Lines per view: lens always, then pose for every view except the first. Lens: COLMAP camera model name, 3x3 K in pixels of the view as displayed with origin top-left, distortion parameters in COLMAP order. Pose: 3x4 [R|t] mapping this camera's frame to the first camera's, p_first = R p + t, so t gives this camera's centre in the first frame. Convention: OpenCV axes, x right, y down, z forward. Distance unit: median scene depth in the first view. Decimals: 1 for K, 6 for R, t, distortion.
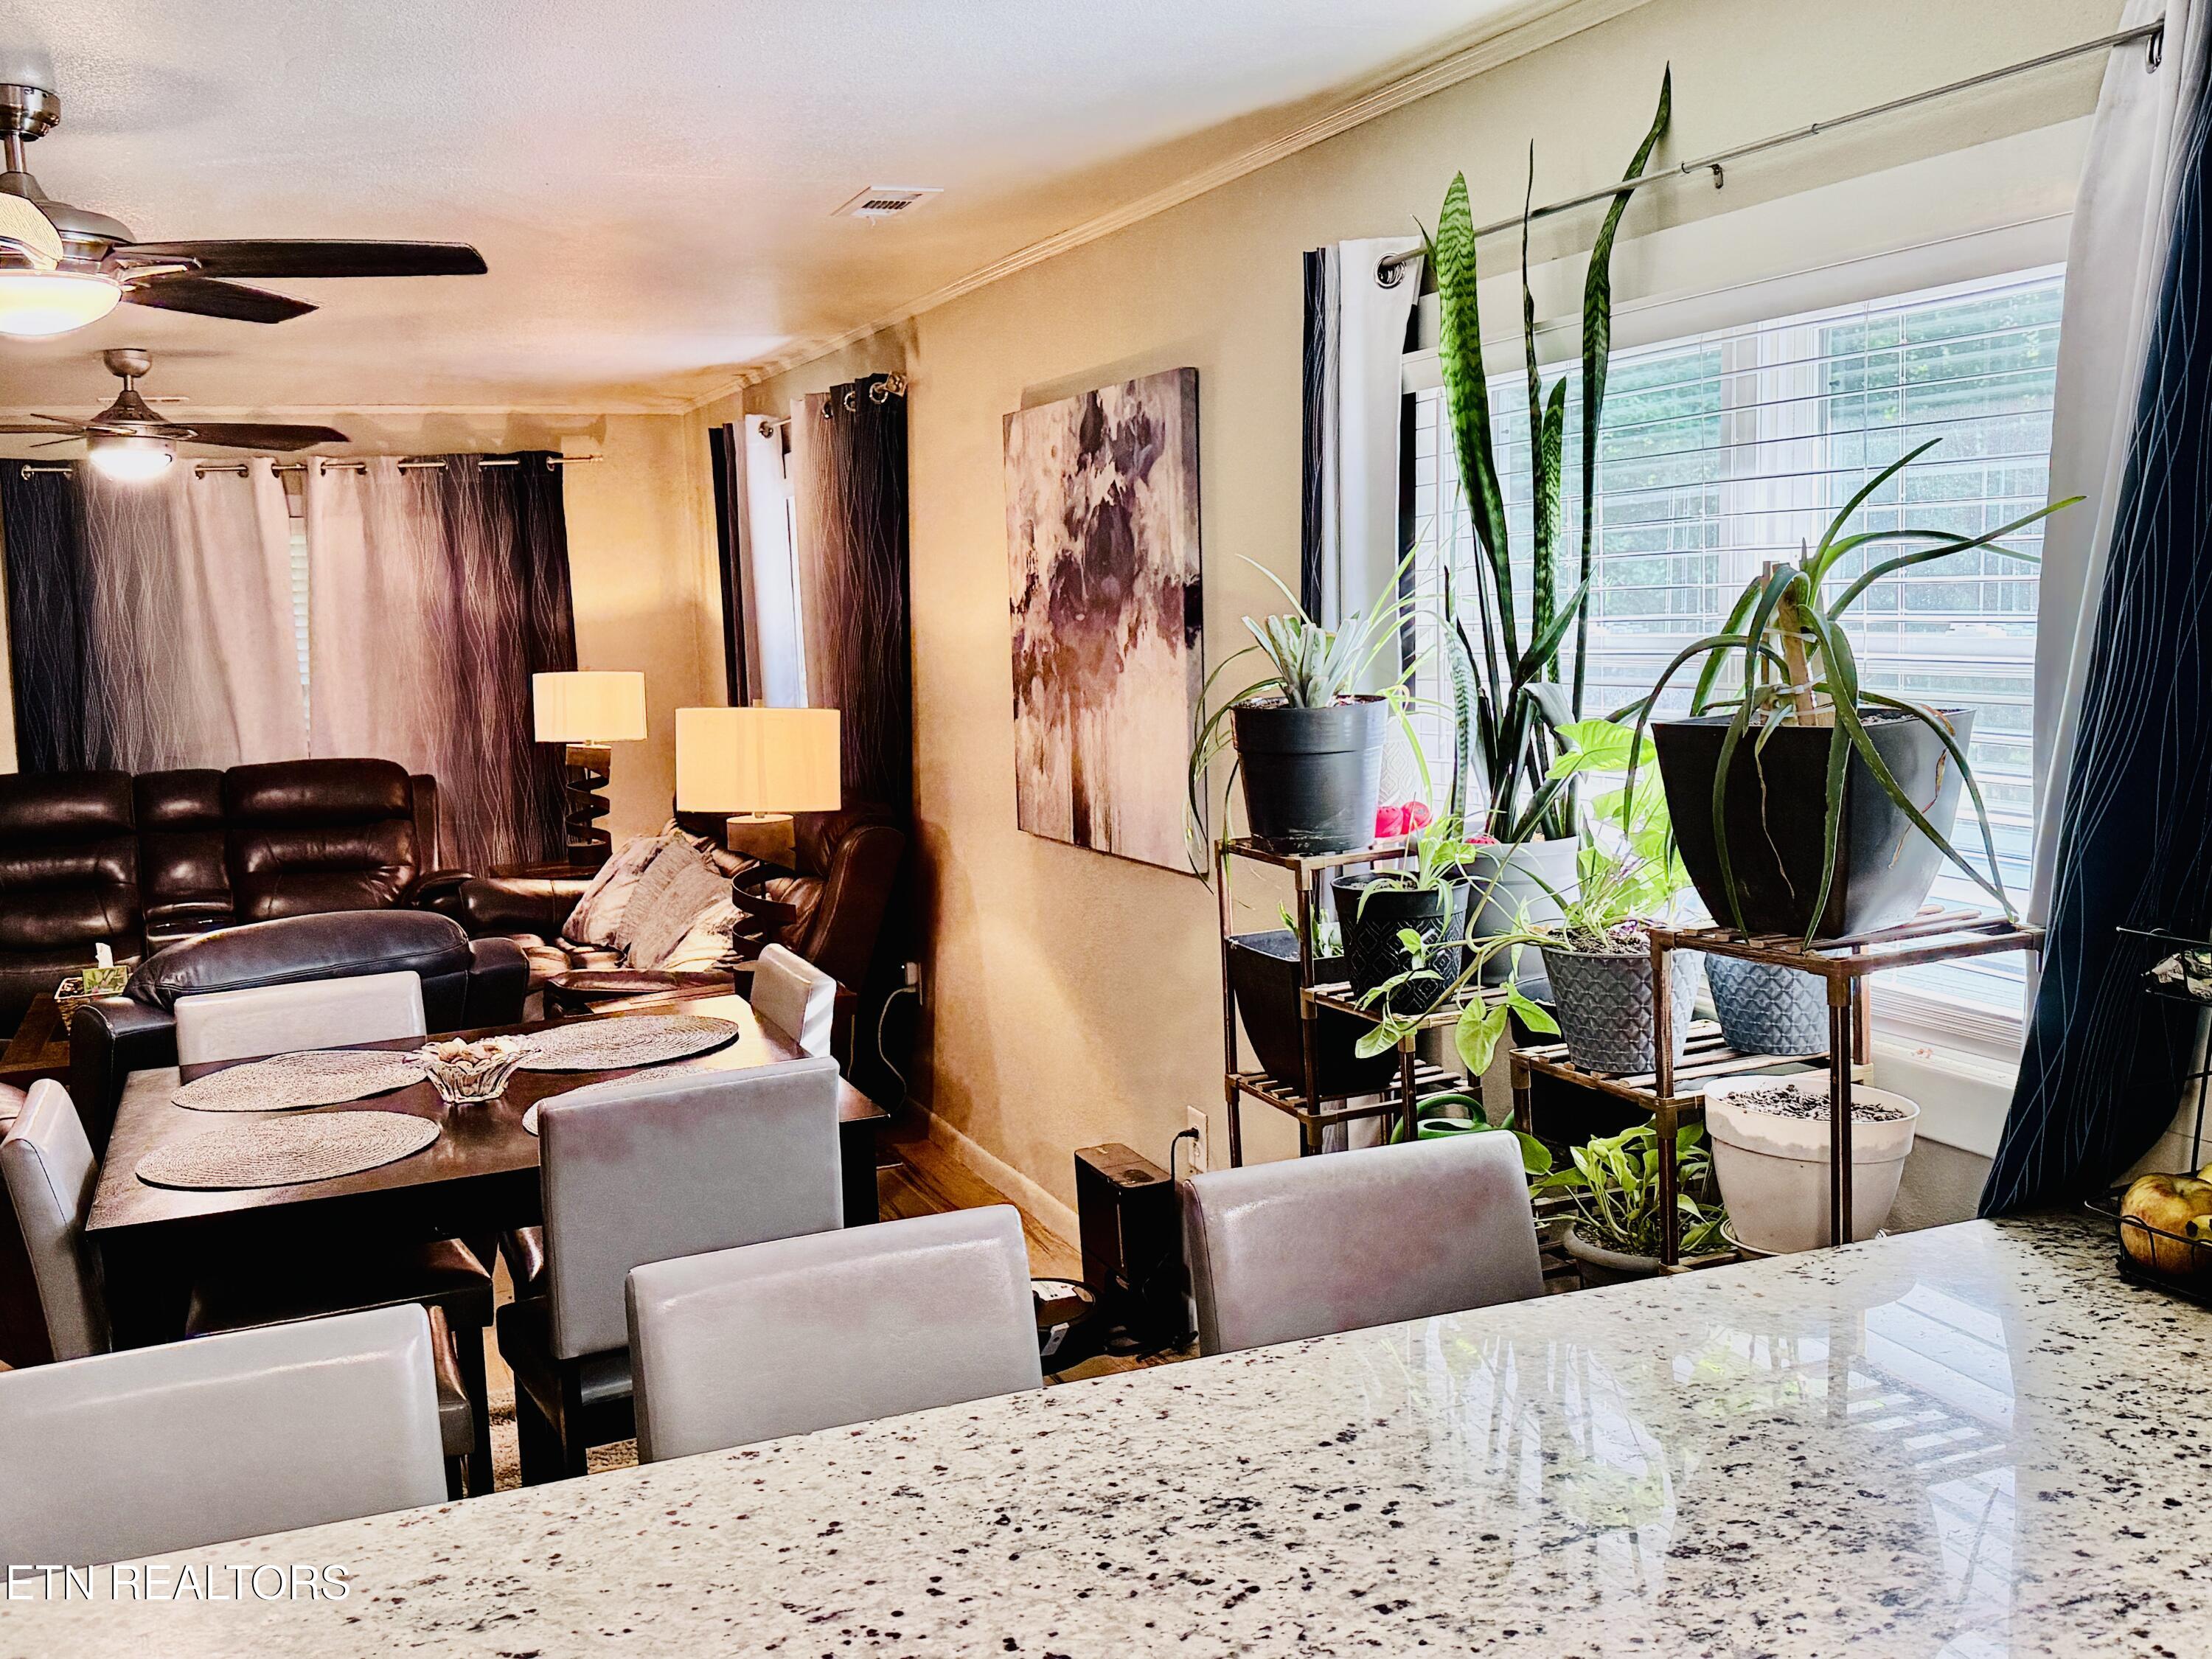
lens RADIAL K [[2068.4, 0, 1099.2], [0, 2068.4, 844.9], [0, 0, 1]] dist [0.100187, 0.000000]
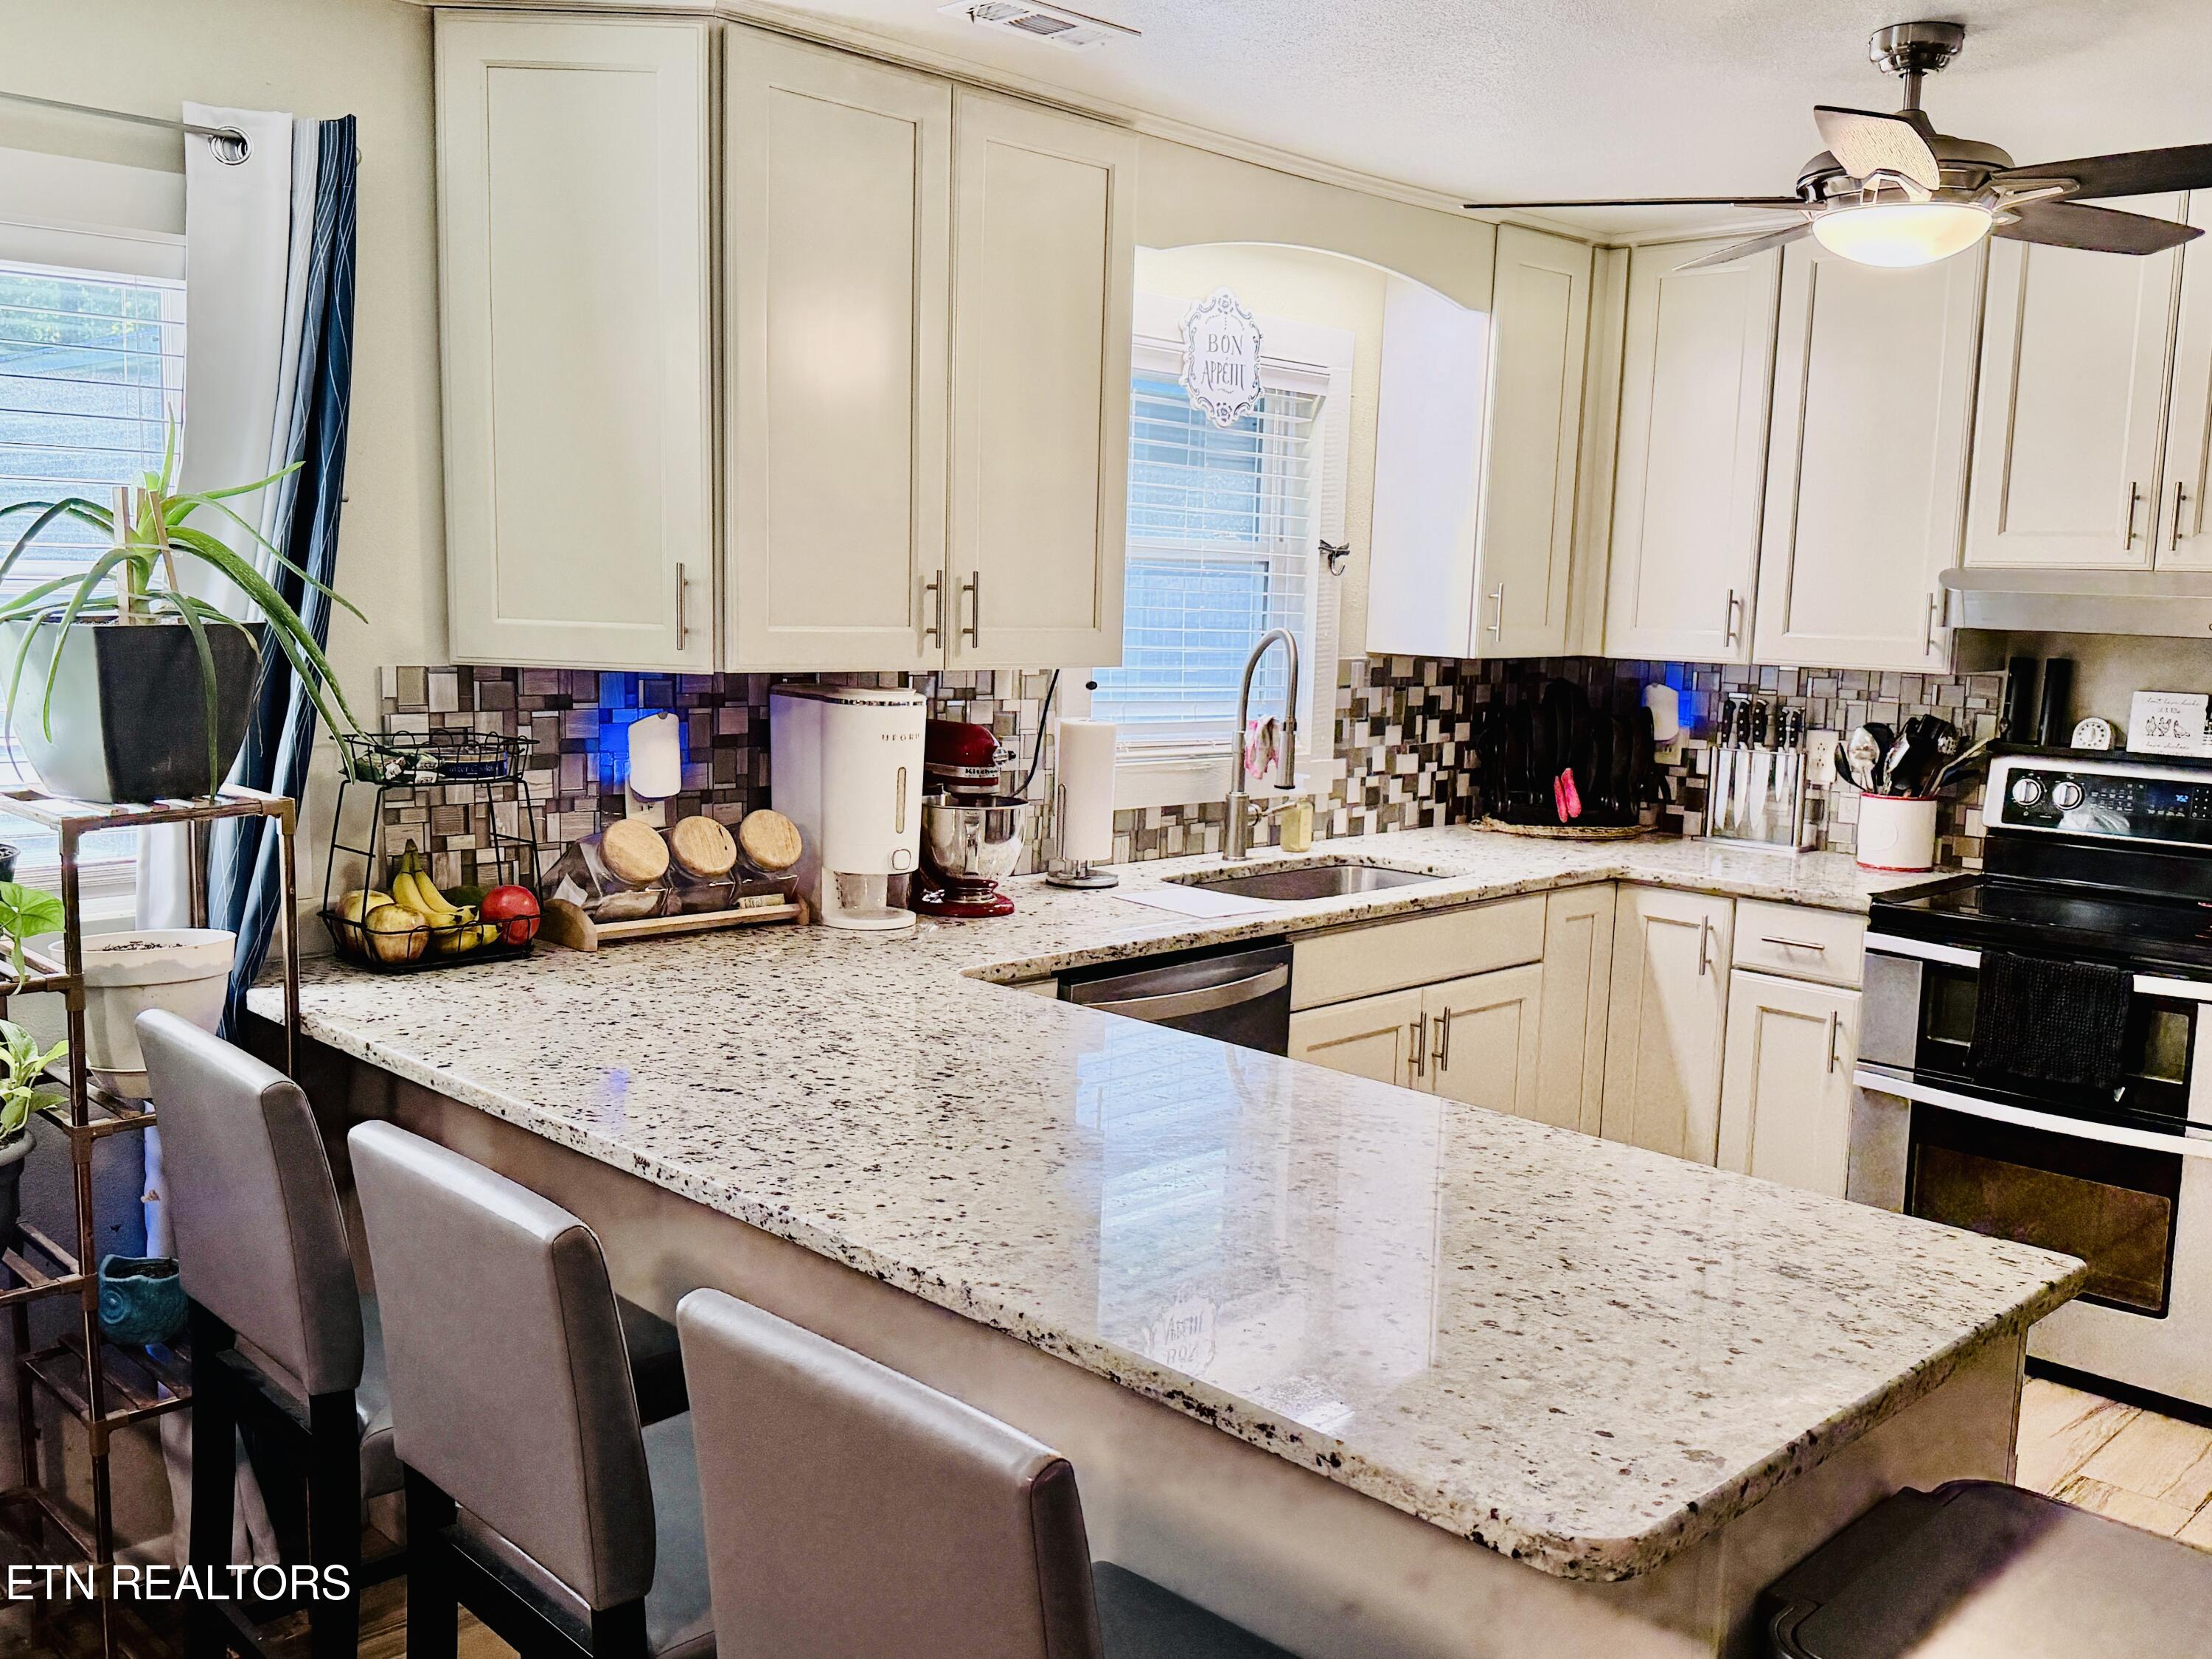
lens RADIAL K [[1897.8, 0, 1103.7], [0, 1897.8, 830.8], [0, 0, 1]] dist [0.062955, -0.002720]
pose [[-0.379087, -0.103937, 0.919505, -0.447493], [0.102092, 0.982908, 0.153194, -0.027096], [-0.919712, 0.151947, -0.361997, 0.456155]]
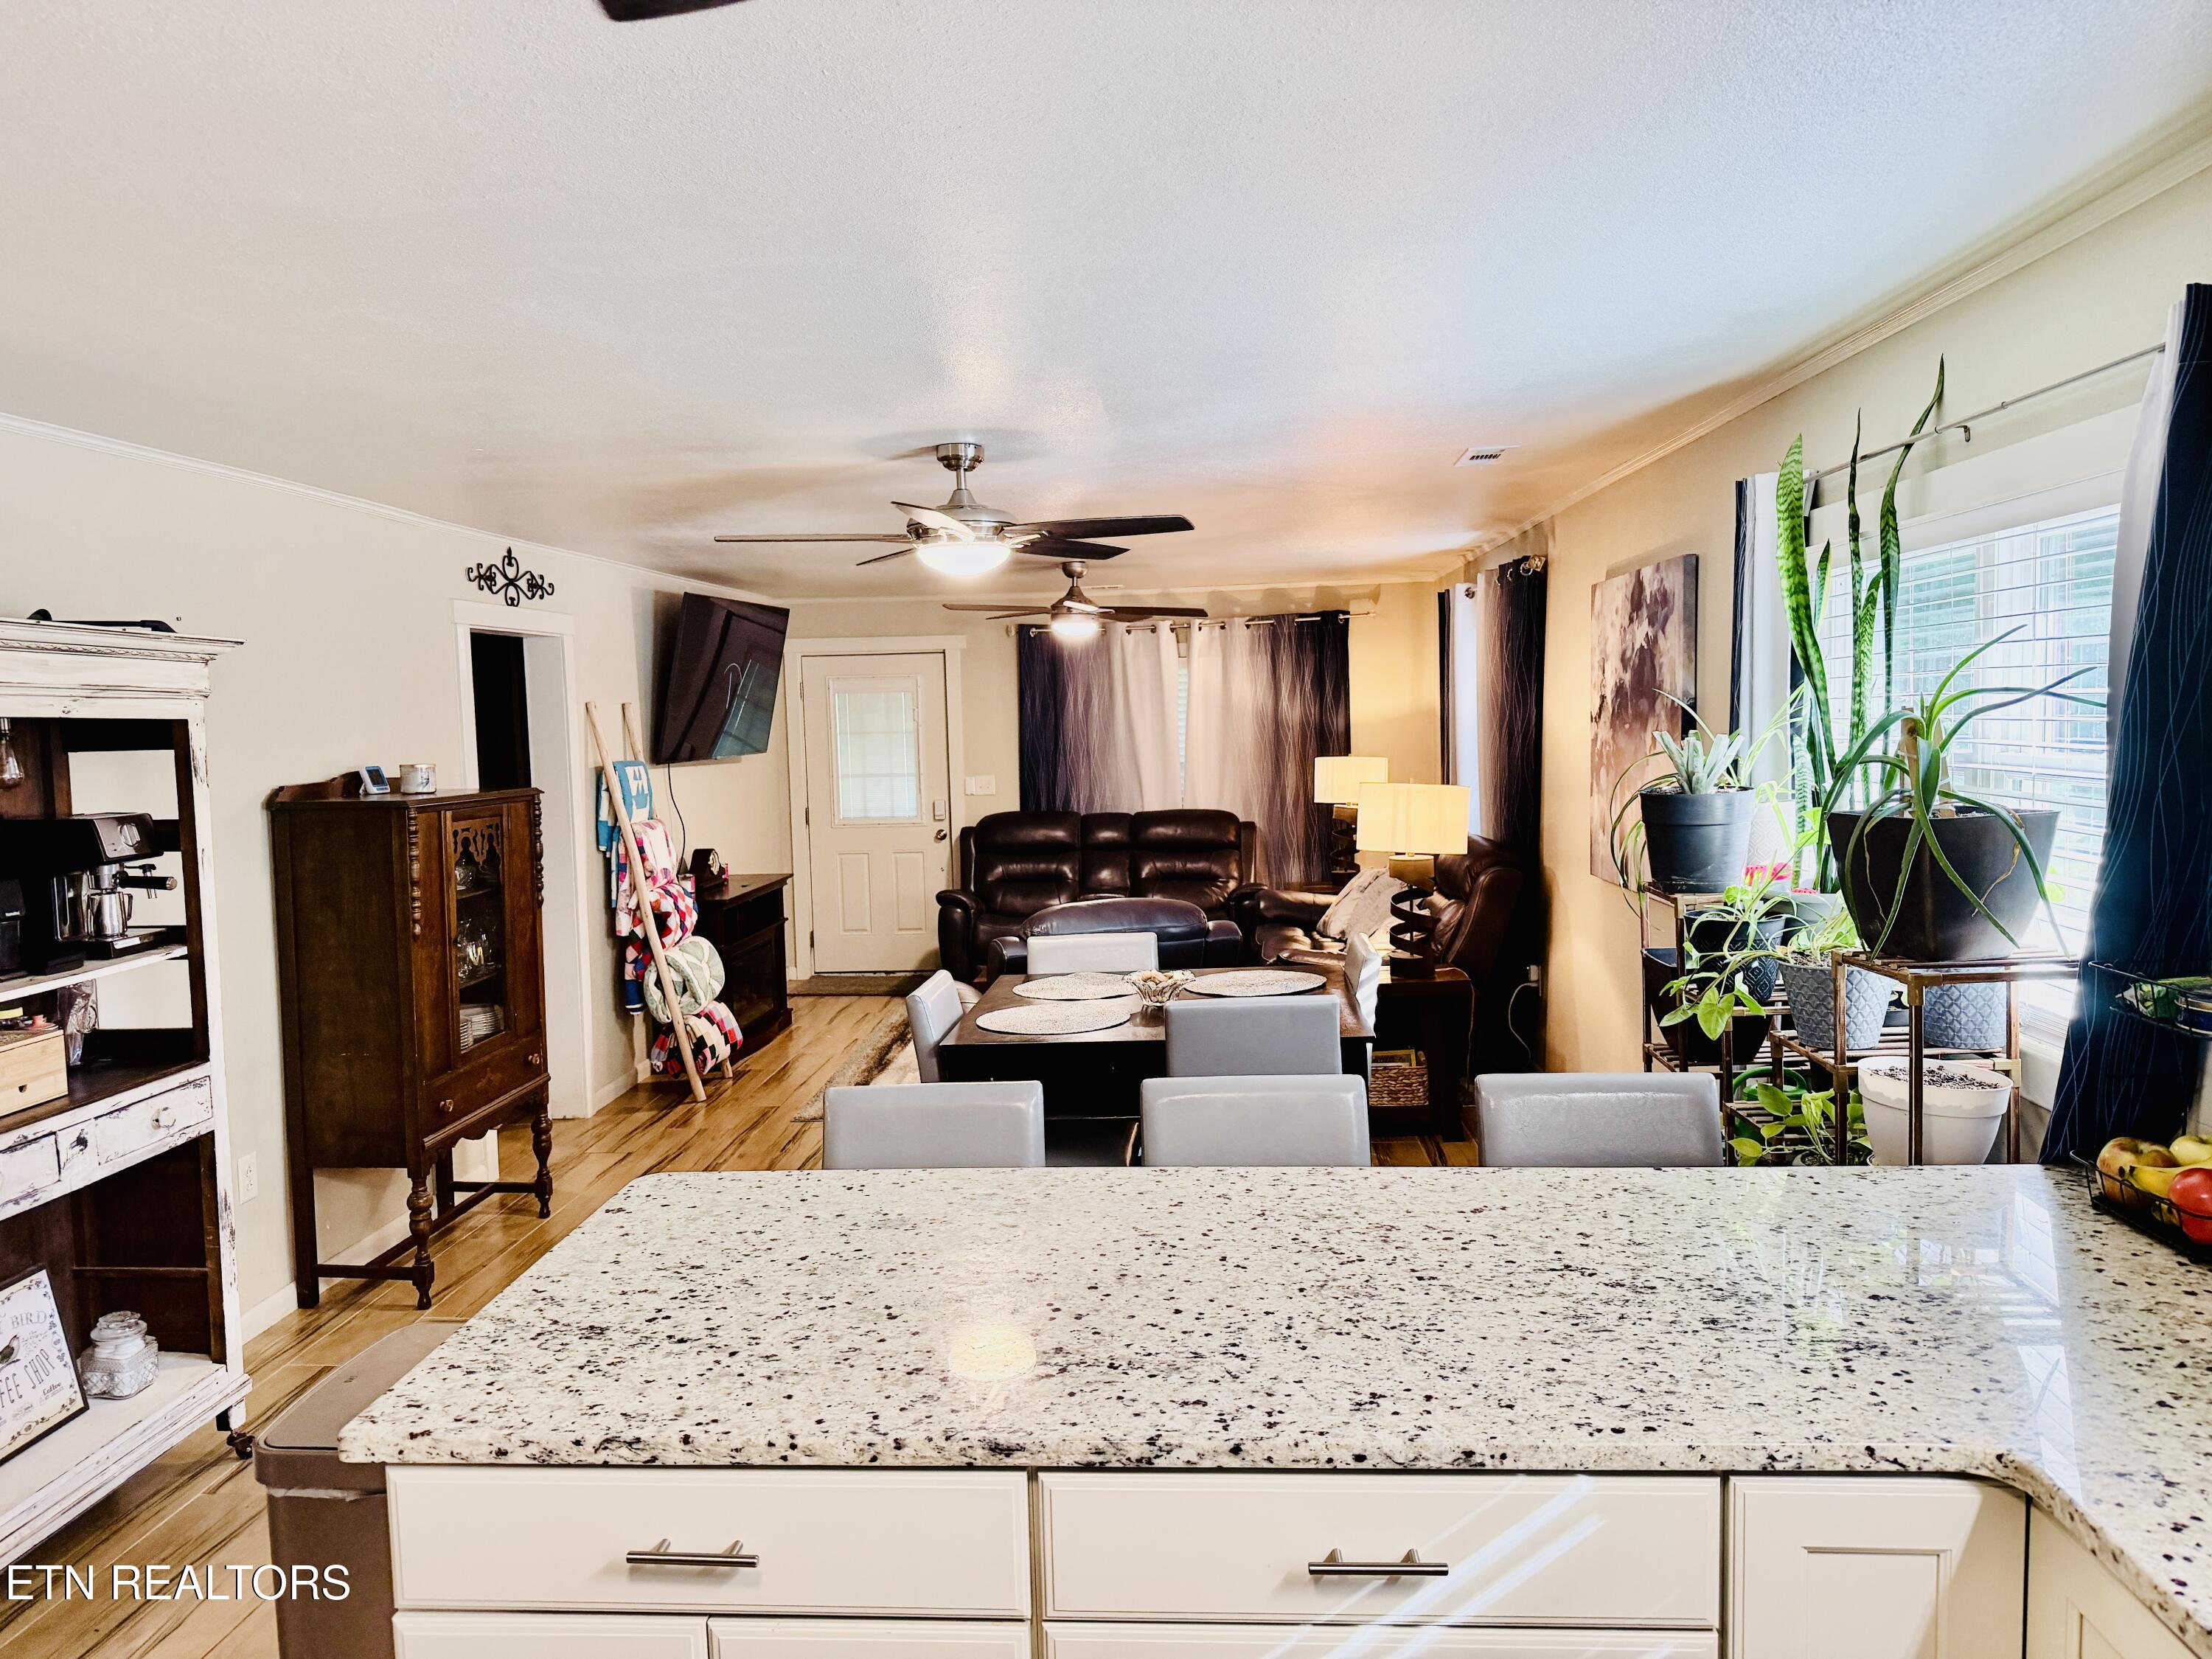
lens RADIAL K [[1531.5, 0, 1092.1], [0, 1531.5, 833.2], [0, 0, 1]] dist [0.028973, -0.007716]
pose [[0.893756, 0.043261, -0.446463, 0.147414], [-0.057127, 0.998211, -0.017636, 0.003449], [0.444901, 0.041267, 0.894628, -0.115345]]
